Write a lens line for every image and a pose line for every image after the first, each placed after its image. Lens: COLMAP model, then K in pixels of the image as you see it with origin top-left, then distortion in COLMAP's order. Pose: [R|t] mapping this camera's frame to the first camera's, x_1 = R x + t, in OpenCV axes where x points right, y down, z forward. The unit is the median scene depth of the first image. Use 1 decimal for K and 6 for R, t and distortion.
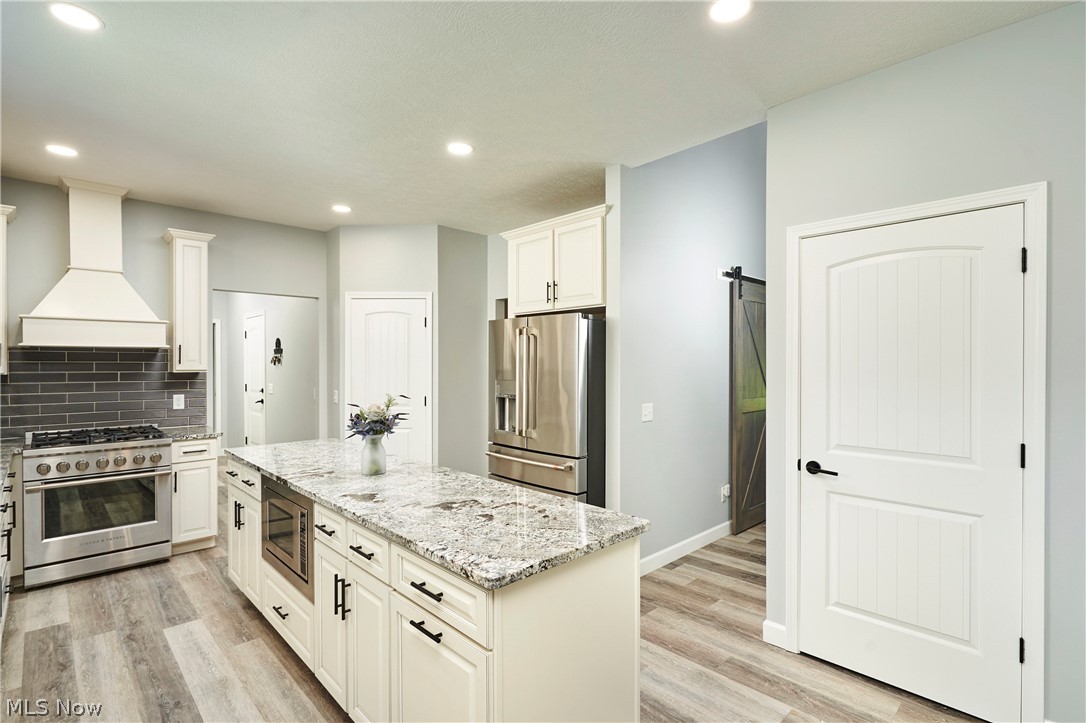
lens RADIAL K [[525.4, 0, 540.4], [0, 525.4, 356.1], [0, 0, 1]] dist [-0.008540, 0.000604]
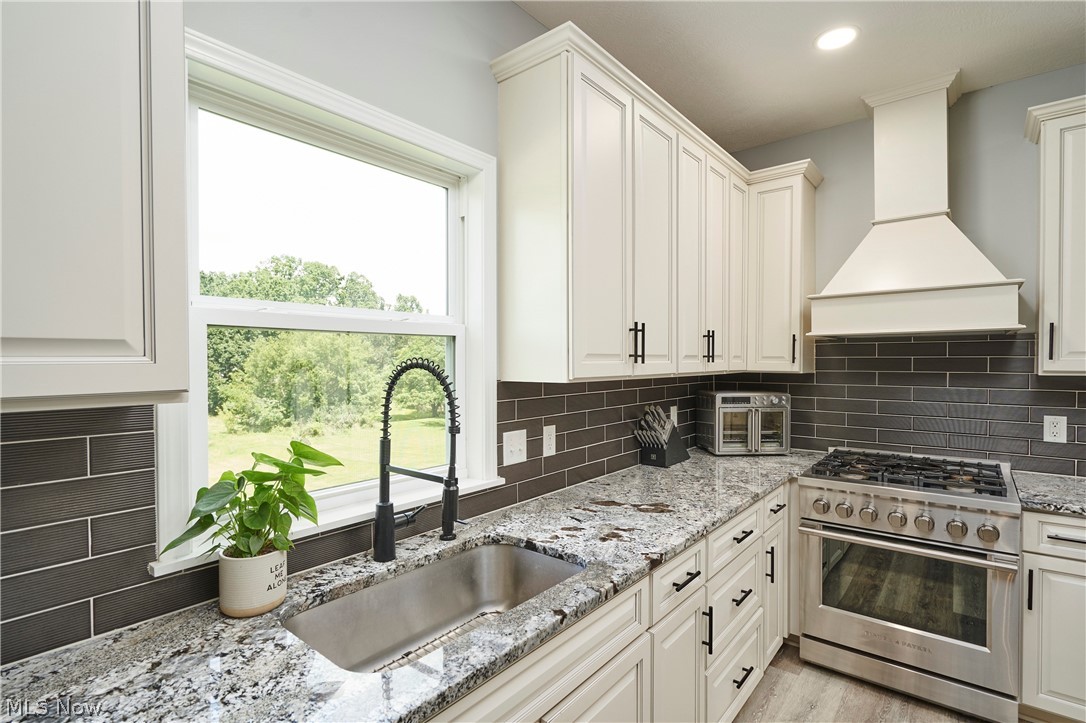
lens RADIAL K [[525.4, 0, 547.9], [0, 525.4, 368.1], [0, 0, 1]] dist [-0.008540, 0.000604]
pose [[0.123601, 0.014915, -0.992220, -0.253343], [0.015268, 0.999740, 0.016930, 0.007834], [0.992215, -0.017241, 0.123341, 0.472845]]
